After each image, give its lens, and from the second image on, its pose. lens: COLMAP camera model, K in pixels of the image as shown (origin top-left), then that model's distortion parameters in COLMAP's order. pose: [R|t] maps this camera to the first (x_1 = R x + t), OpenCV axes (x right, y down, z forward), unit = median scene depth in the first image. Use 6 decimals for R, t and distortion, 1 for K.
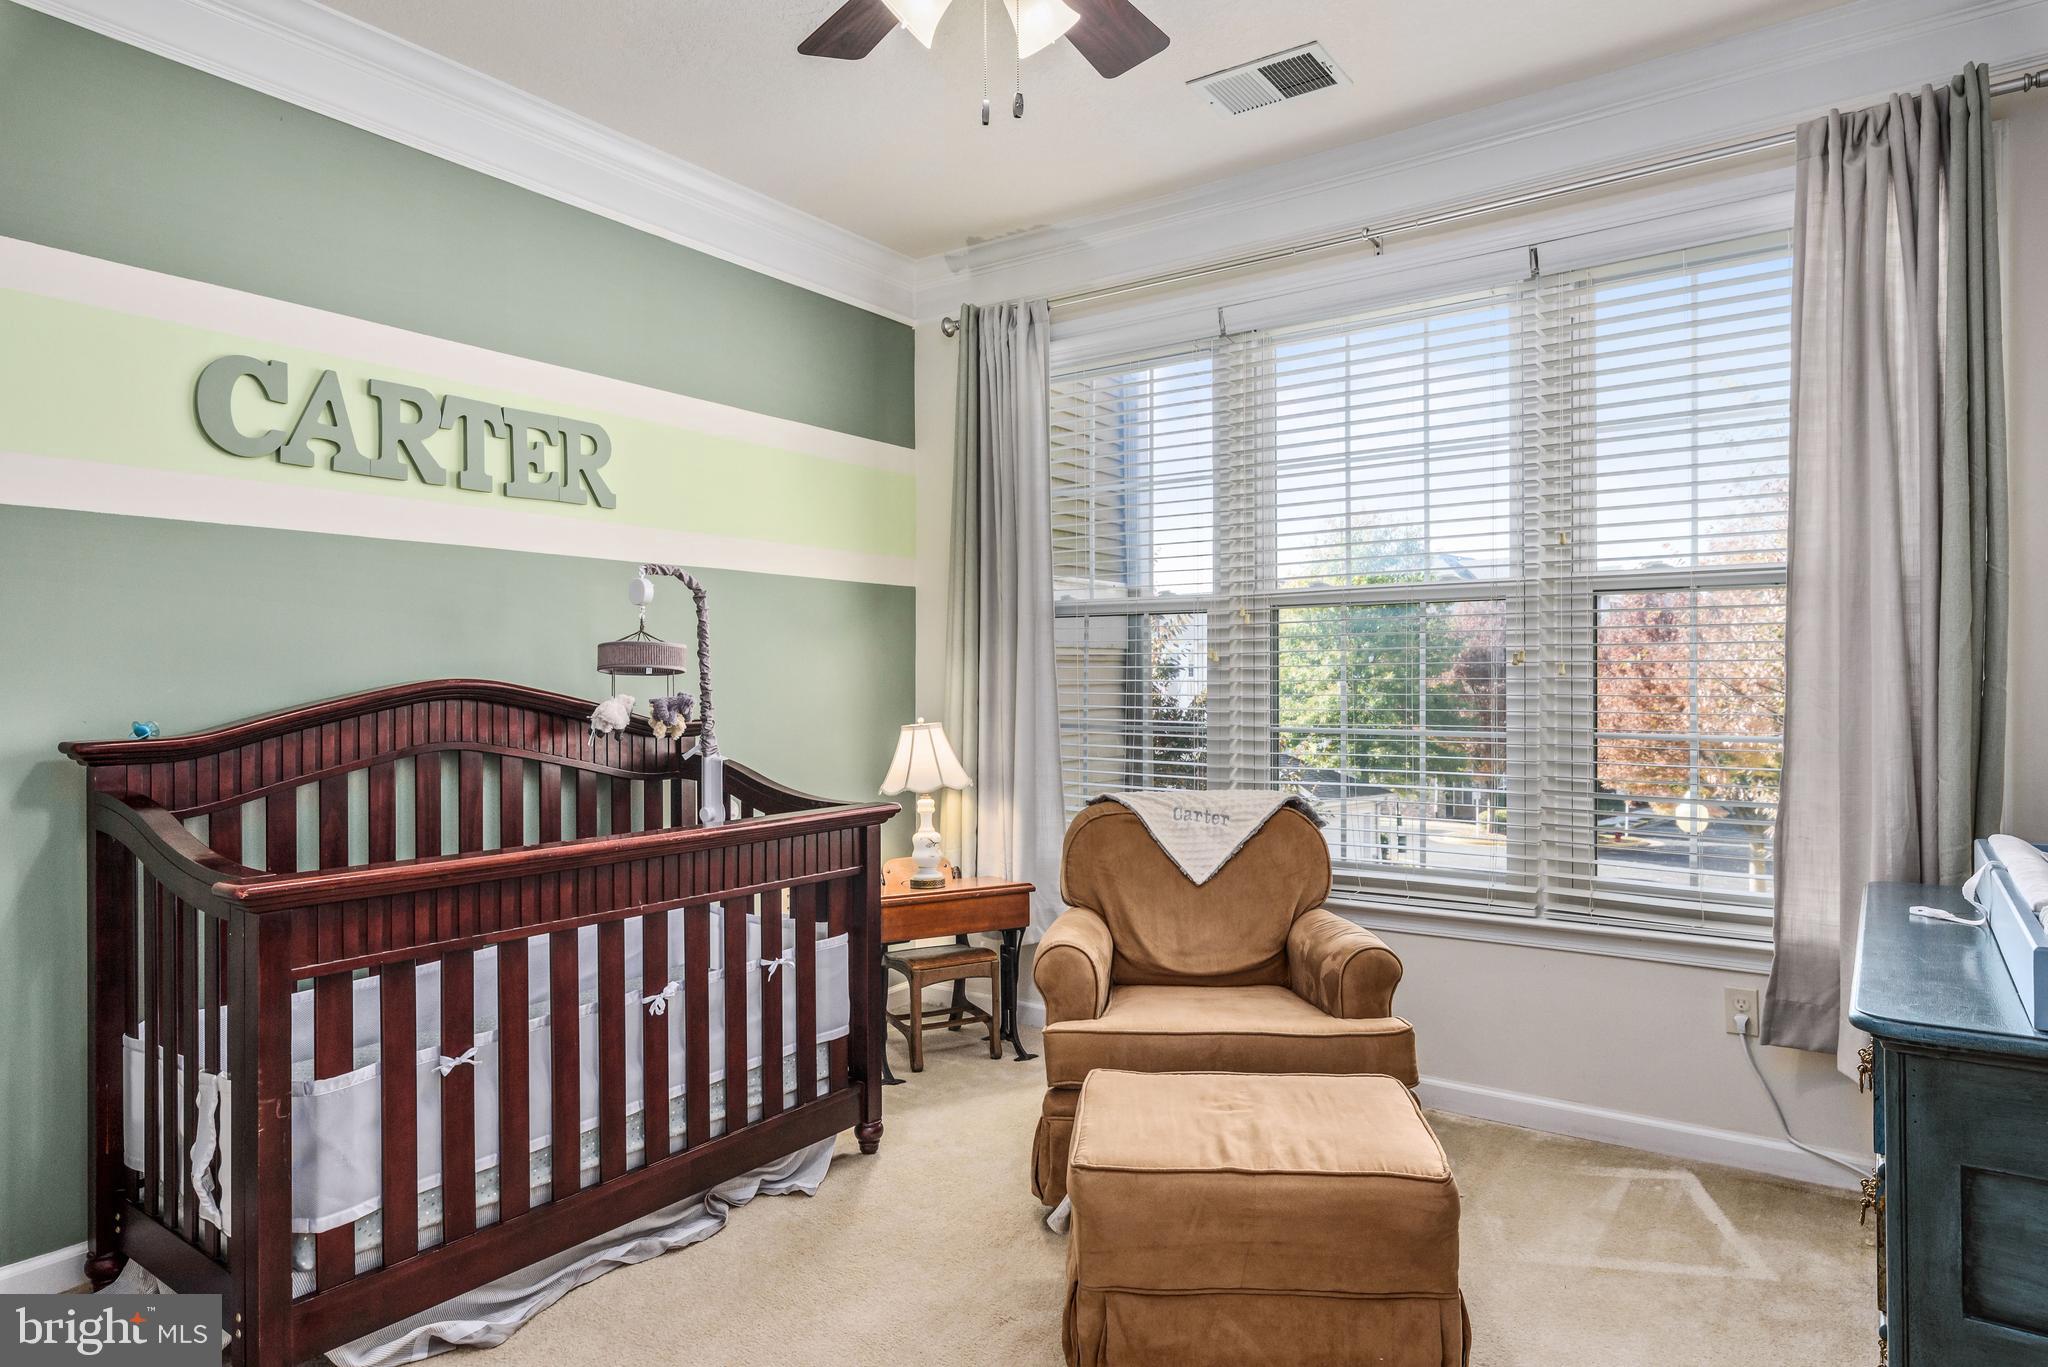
lens RADIAL K [[1187.2, 0, 1024.0], [0, 1187.2, 683.5], [0, 0, 1]] dist [-0.001968, 0.001112]
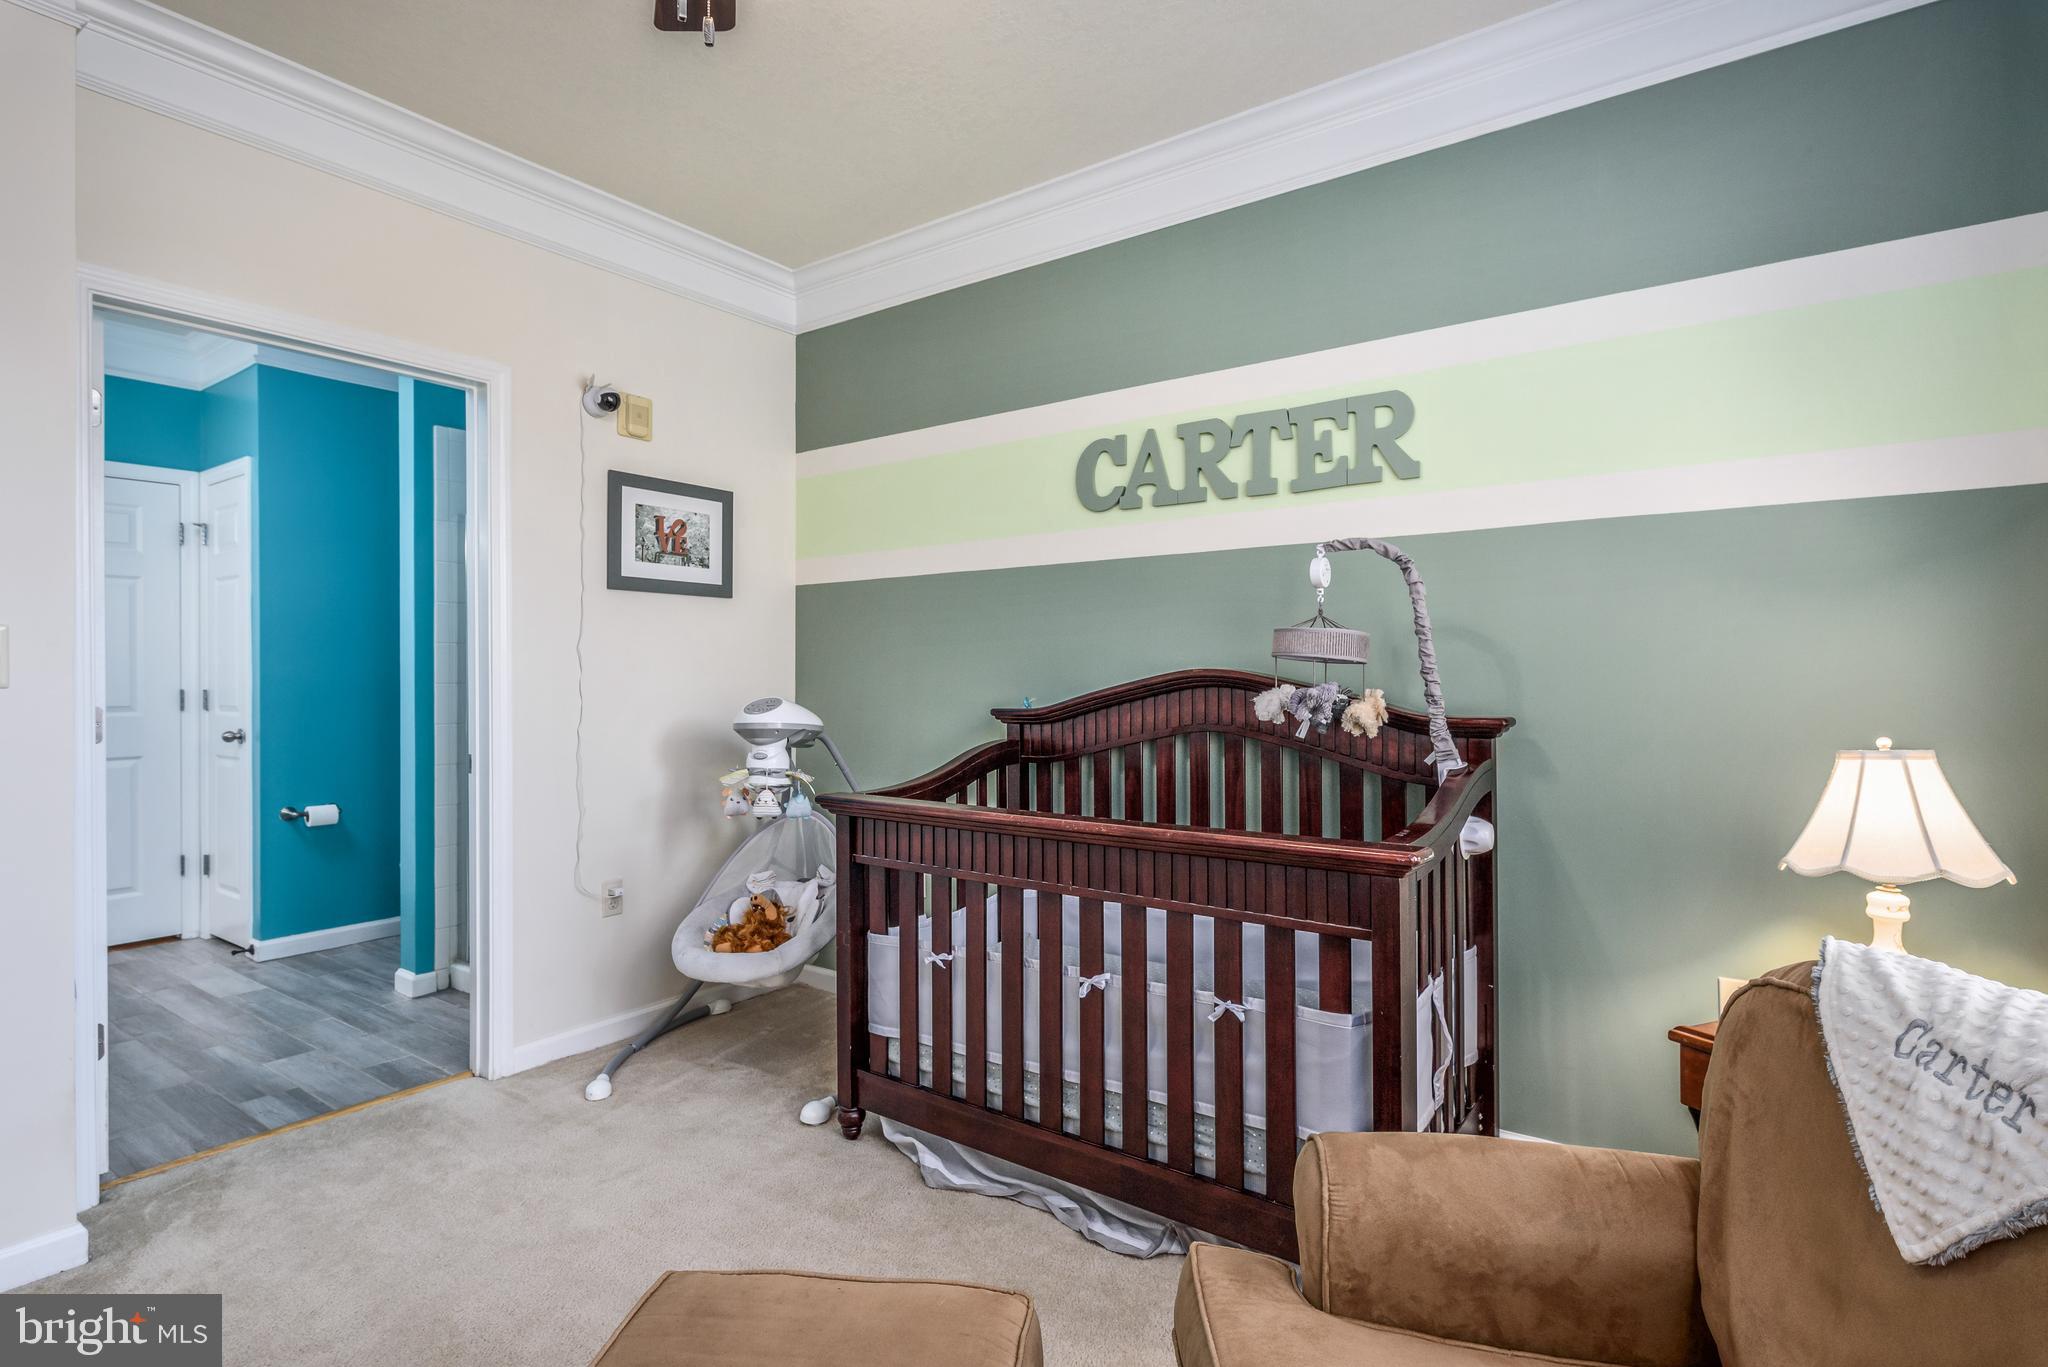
lens RADIAL K [[1039.3, 0, 1066.2], [0, 1039.3, 680.3], [0, 0, 1]] dist [-0.000216, -0.000003]
pose [[-0.001468, 0.008739, -0.999961, 0.516456], [-0.000255, 0.999962, 0.008740, -0.001962], [0.999999, 0.000268, -0.001466, 0.871021]]
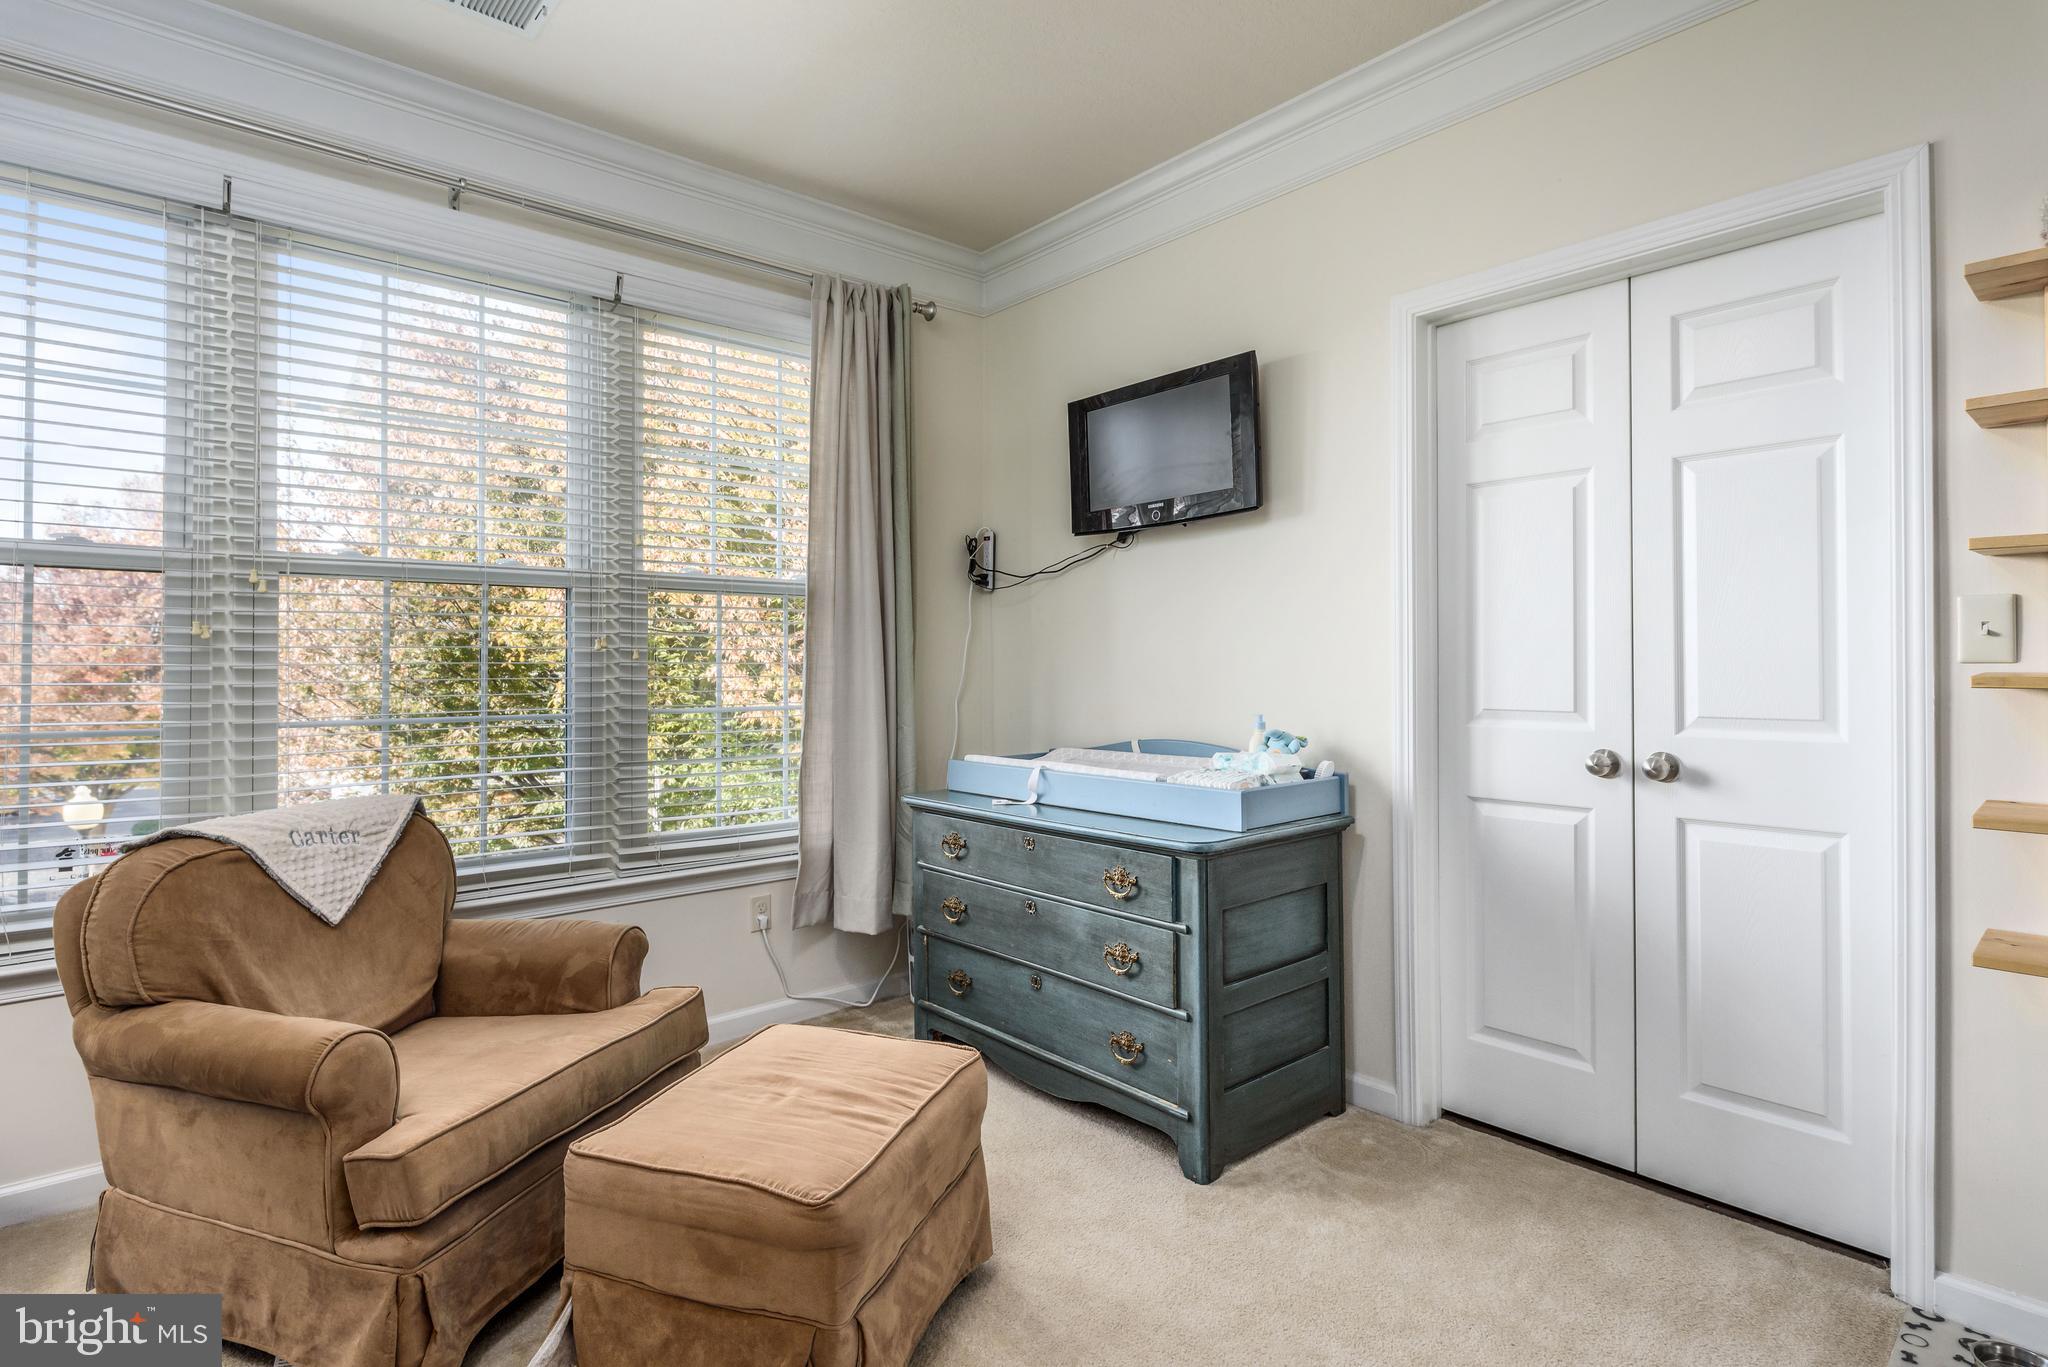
lens RADIAL K [[1030.8, 0, 1023.1], [0, 1030.8, 652.9], [0, 0, 1]] dist [-0.001334, -0.000307]
pose [[0.231787, 0.012903, 0.972681, -0.472239], [0.003422, 0.999895, -0.014079, 0.002424], [-0.972761, 0.006592, 0.231718, 0.462463]]
